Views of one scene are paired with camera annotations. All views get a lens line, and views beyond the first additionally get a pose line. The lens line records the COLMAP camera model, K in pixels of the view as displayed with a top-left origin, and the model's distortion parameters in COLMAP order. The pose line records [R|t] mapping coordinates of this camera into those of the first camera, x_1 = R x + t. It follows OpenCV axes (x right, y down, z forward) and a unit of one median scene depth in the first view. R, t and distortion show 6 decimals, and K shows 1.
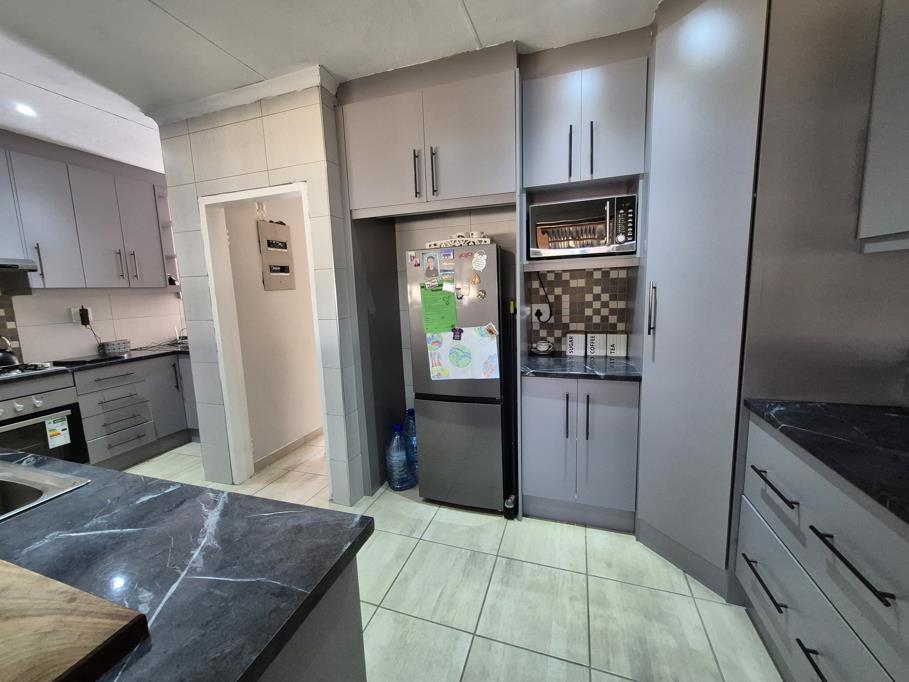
lens RADIAL K [[357.2, 0, 459.8], [0, 357.2, 332.3], [0, 0, 1]] dist [0.007639, -0.002311]
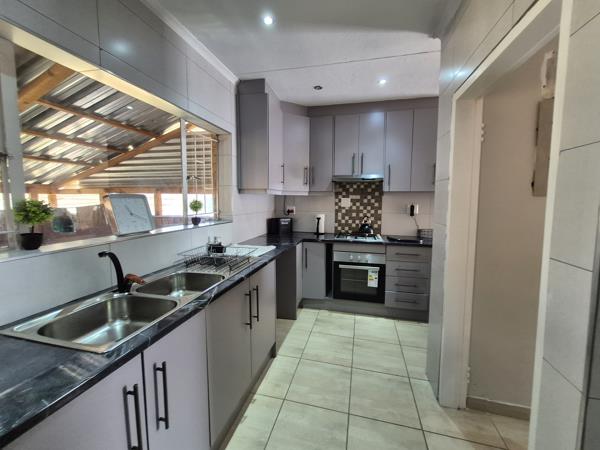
lens RADIAL K [[235.8, 0, 304.6], [0, 235.8, 217.1], [0, 0, 1]] dist [0.007639, -0.002311]
pose [[0.074897, 0.110648, -0.991034, -0.107330], [-0.133001, 0.986054, 0.100040, -0.072317], [0.988282, 0.124315, 0.088569, 0.606841]]
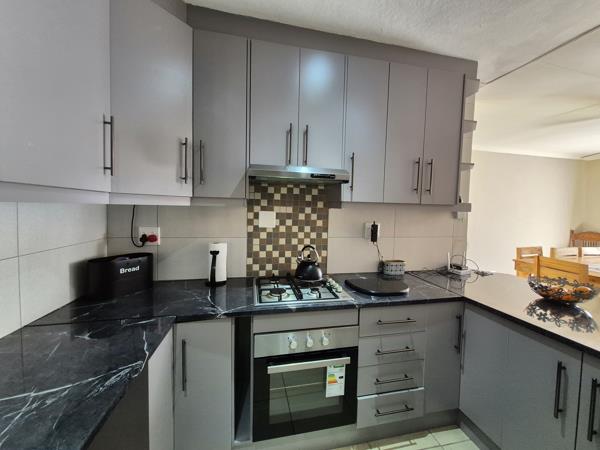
lens RADIAL K [[235.8, 0, 299.8], [0, 235.8, 217.9], [0, 0, 1]] dist [0.007639, -0.002311]
pose [[0.486137, 0.086061, -0.869635, -0.789031], [-0.148041, 0.988866, 0.015103, -0.082381], [0.861252, 0.121399, 0.493465, 0.678133]]
